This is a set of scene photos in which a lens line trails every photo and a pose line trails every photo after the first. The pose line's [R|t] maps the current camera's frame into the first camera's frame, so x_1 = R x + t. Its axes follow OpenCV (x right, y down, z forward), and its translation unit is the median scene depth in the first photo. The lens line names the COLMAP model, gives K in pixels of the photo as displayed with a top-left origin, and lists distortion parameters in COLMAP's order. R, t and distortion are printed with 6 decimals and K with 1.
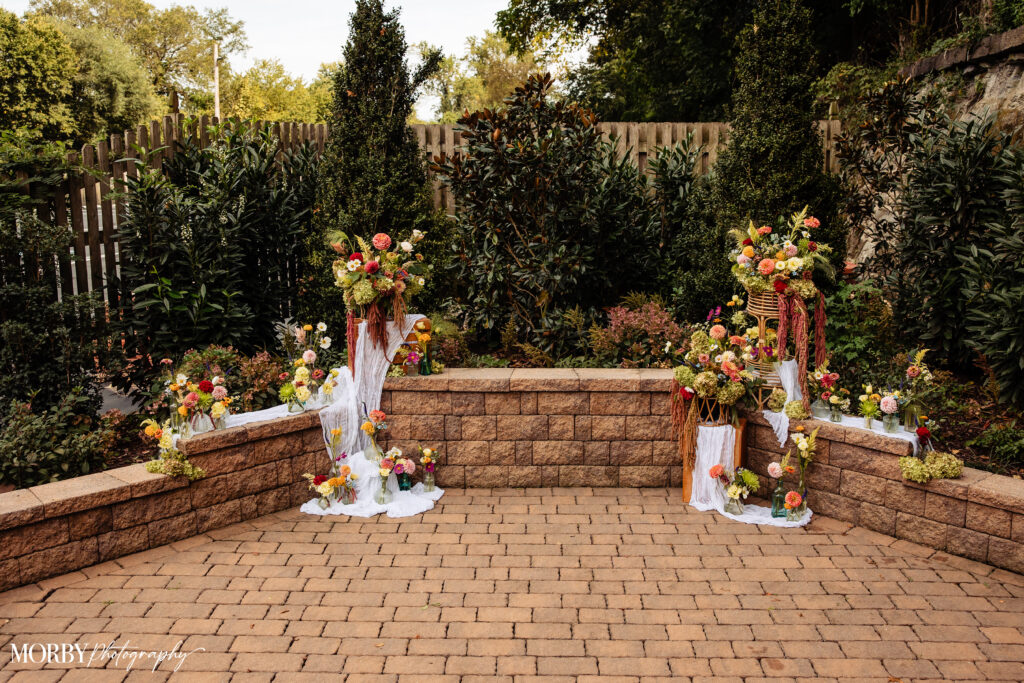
lens RADIAL K [[966.6, 0, 512.0], [0, 966.6, 341.5], [0, 0, 1]] dist [-0.026298, 0.003485]
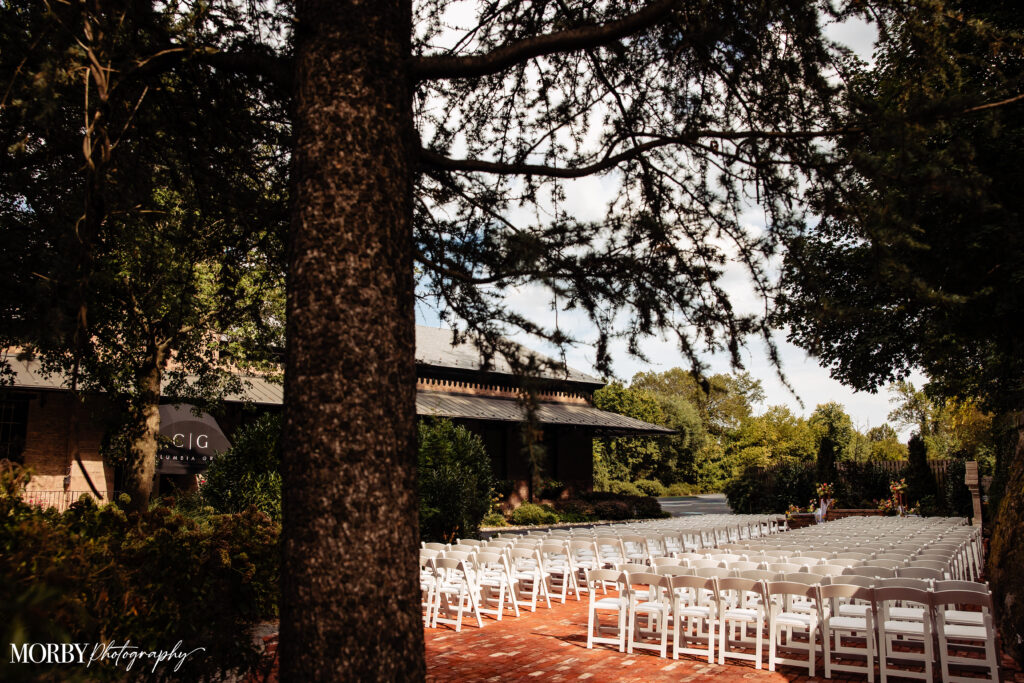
lens RADIAL K [[966.6, 0, 512.0], [0, 966.6, 341.5], [0, 0, 1]] dist [-0.026298, 0.003485]
pose [[0.878308, -0.072874, -0.472509, 0.963191], [-0.082991, 0.950072, -0.300792, 0.932394], [0.470837, 0.303402, 0.828408, -4.708075]]
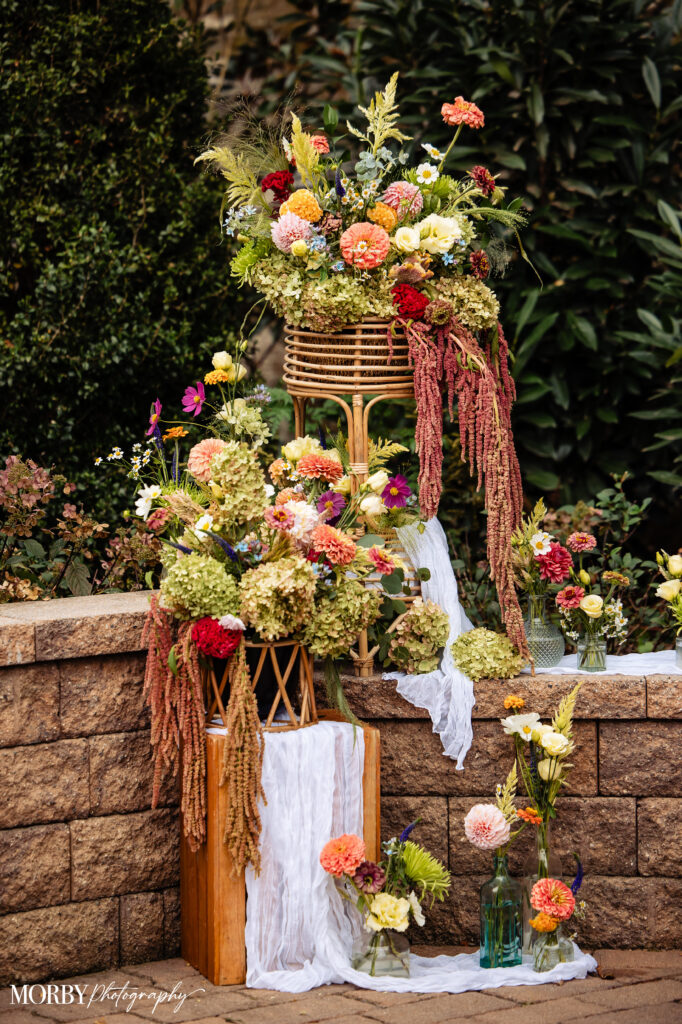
lens RADIAL K [[3754.3, 0, 341.5], [0, 3754.3, 540.7], [0, 0, 1]] dist [0.608436, -0.711756]
pose [[0.772998, -0.070698, 0.630457, -0.559441], [0.127375, 0.990830, -0.045065, 0.080323], [-0.621490, 0.115139, 0.774915, -0.014728]]
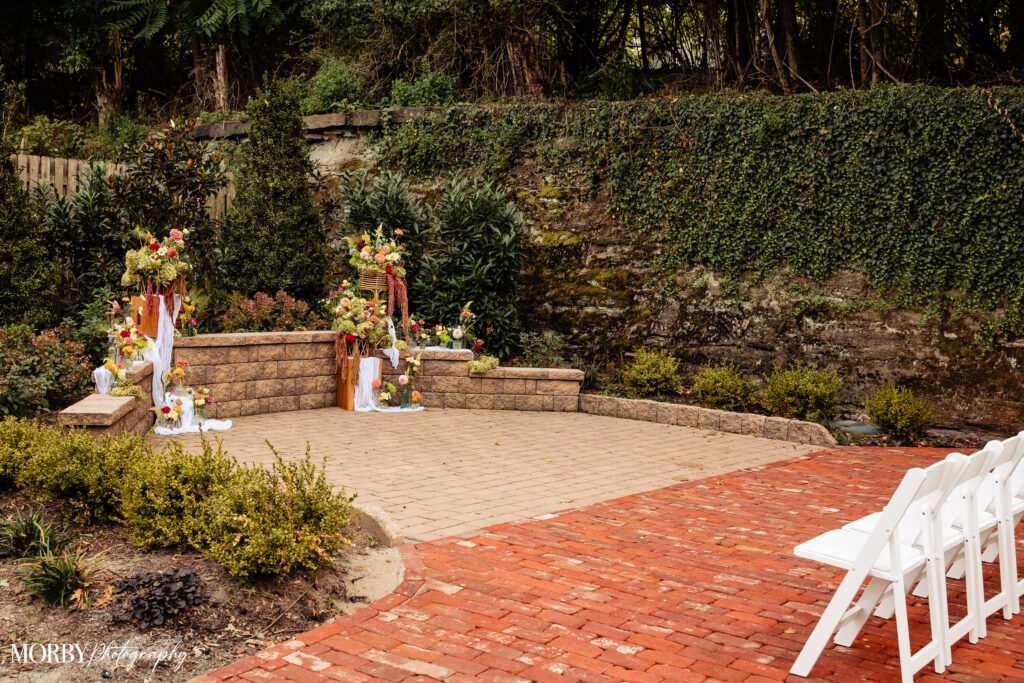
lens RADIAL K [[1250.1, 0, 481.4], [0, 1250.1, 340.1], [0, 0, 1]] dist [0.000704, 0.038903]
pose [[0.607397, -0.027995, 0.793905, -1.242441], [0.109207, 0.992833, -0.048542, 0.171011], [-0.786856, 0.116184, 0.606101, -0.376914]]
